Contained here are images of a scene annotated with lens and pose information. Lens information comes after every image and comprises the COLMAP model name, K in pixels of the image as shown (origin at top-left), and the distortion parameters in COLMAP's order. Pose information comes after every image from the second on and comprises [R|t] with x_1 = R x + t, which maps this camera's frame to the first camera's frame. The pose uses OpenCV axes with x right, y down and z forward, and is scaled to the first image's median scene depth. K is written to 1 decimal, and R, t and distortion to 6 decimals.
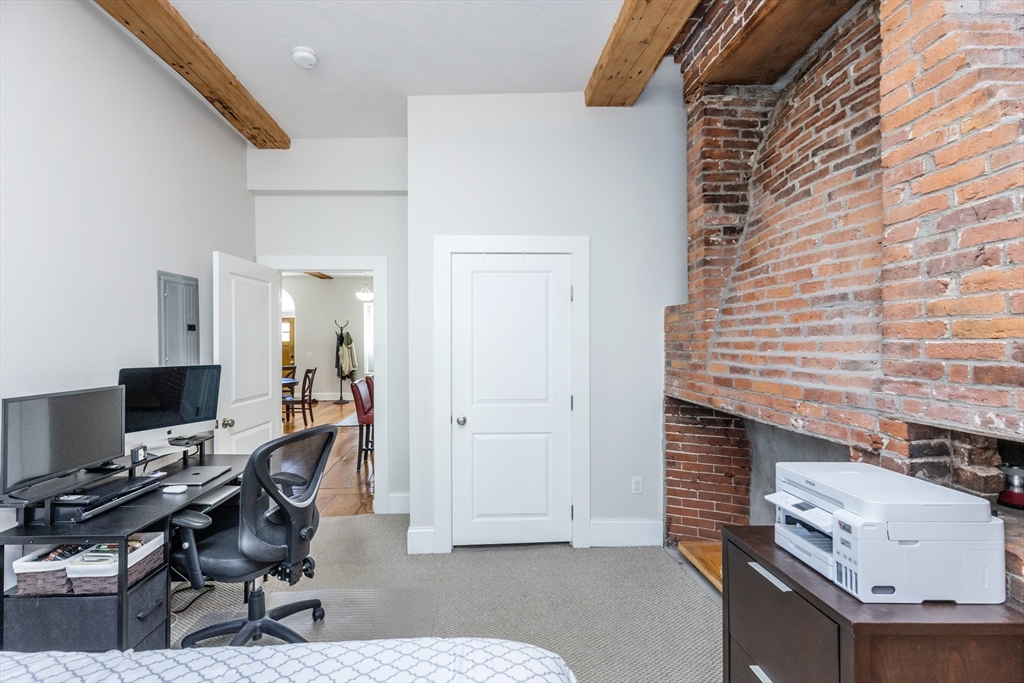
lens RADIAL K [[458.6, 0, 491.9], [0, 458.6, 342.1], [0, 0, 1]] dist [0.000678, -0.000373]
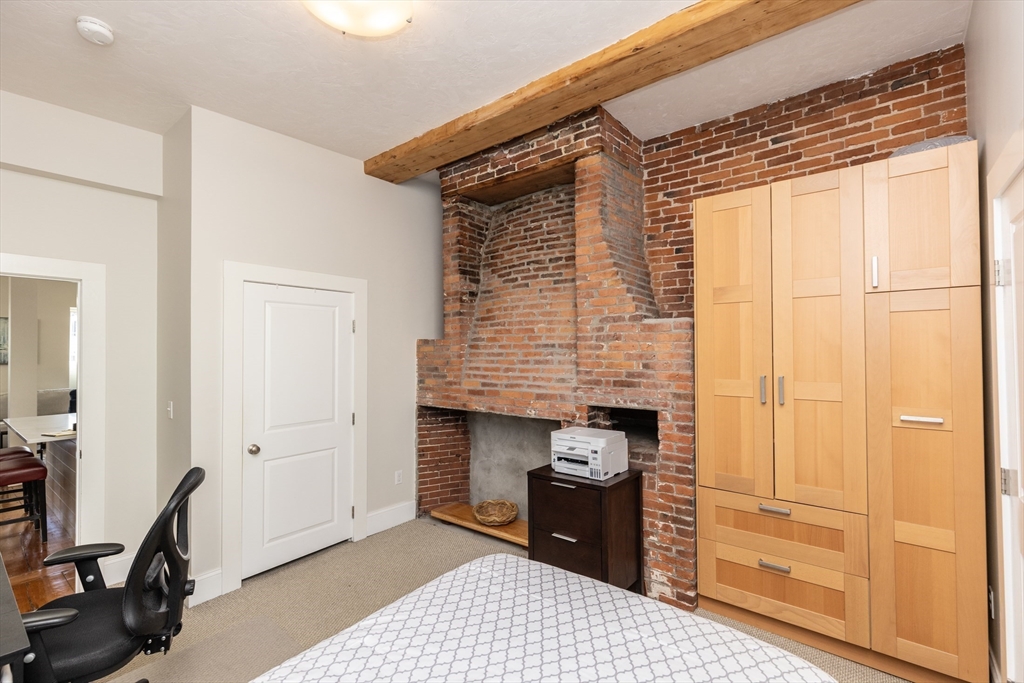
lens RADIAL K [[435.6, 0, 516.8], [0, 435.6, 345.9], [0, 0, 1]] dist [0.001308, -0.000144]
pose [[0.648192, 0.010681, 0.761402, -0.607563], [0.003631, 0.999847, -0.017118, -0.052344], [-0.761468, 0.013861, 0.648054, -0.076789]]
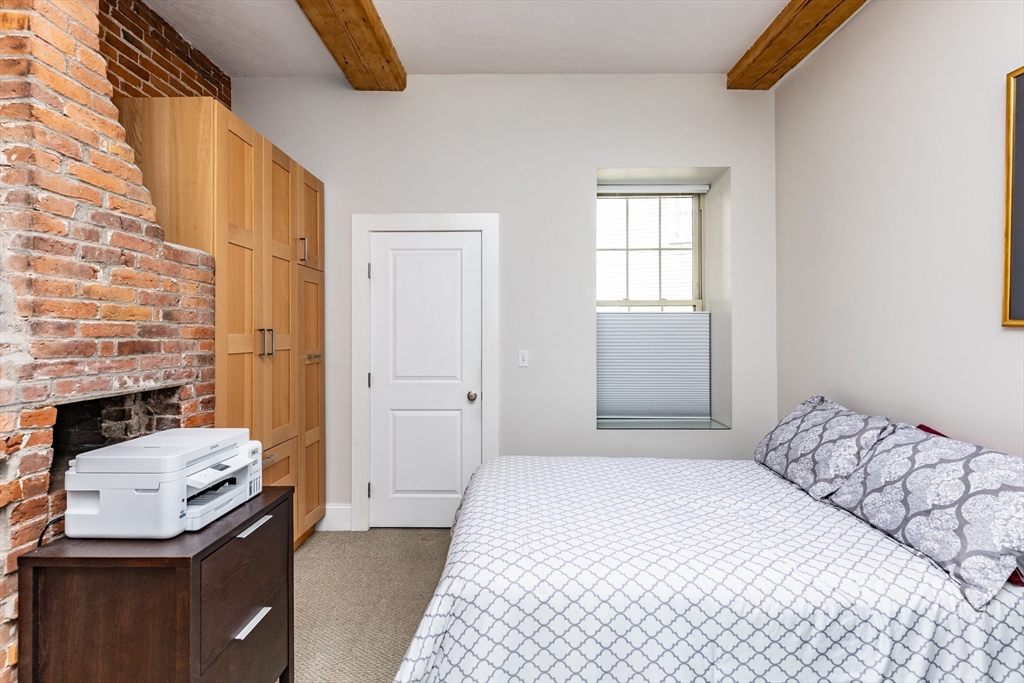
lens RADIAL K [[471.5, 0, 496.0], [0, 471.5, 327.7], [0, 0, 1]] dist [0.005404, -0.000205]
pose [[-0.996686, 0.007559, 0.080991, -0.052966], [0.006407, 0.999875, -0.014478, 0.021510], [-0.081090, -0.013911, -0.996610, 1.231950]]
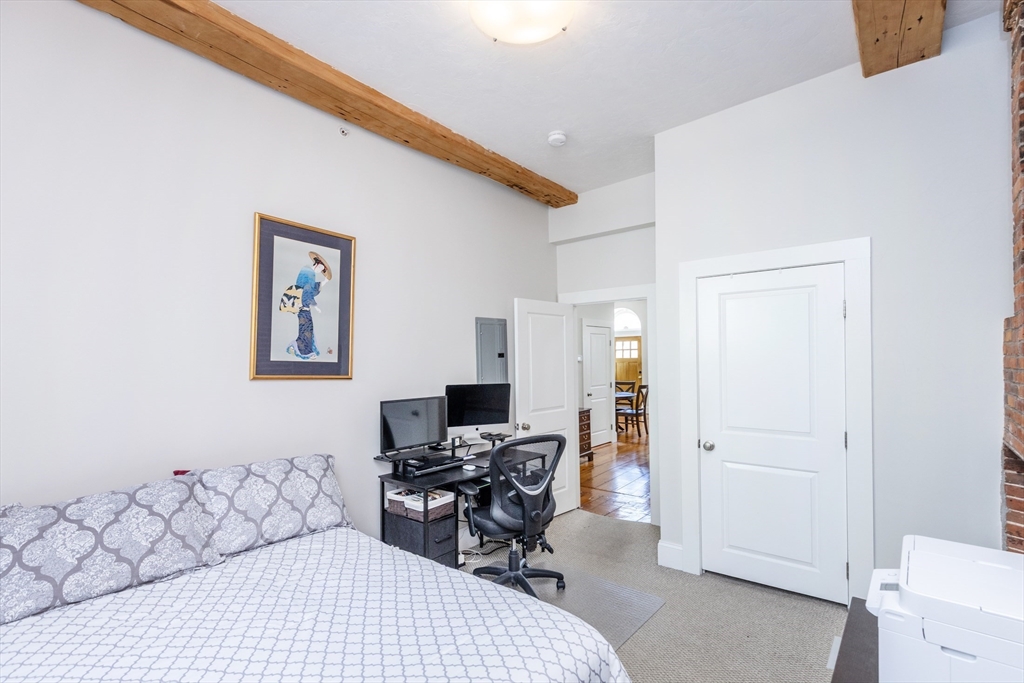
lens RADIAL K [[466.2, 0, 530.6], [0, 466.2, 361.6], [0, 0, 1]] dist [-0.000846, -0.000446]
pose [[0.768813, 0.001016, -0.639473, 0.407311], [0.006899, 0.999927, 0.009883, -0.034005], [0.639437, -0.012010, 0.768750, -0.027987]]
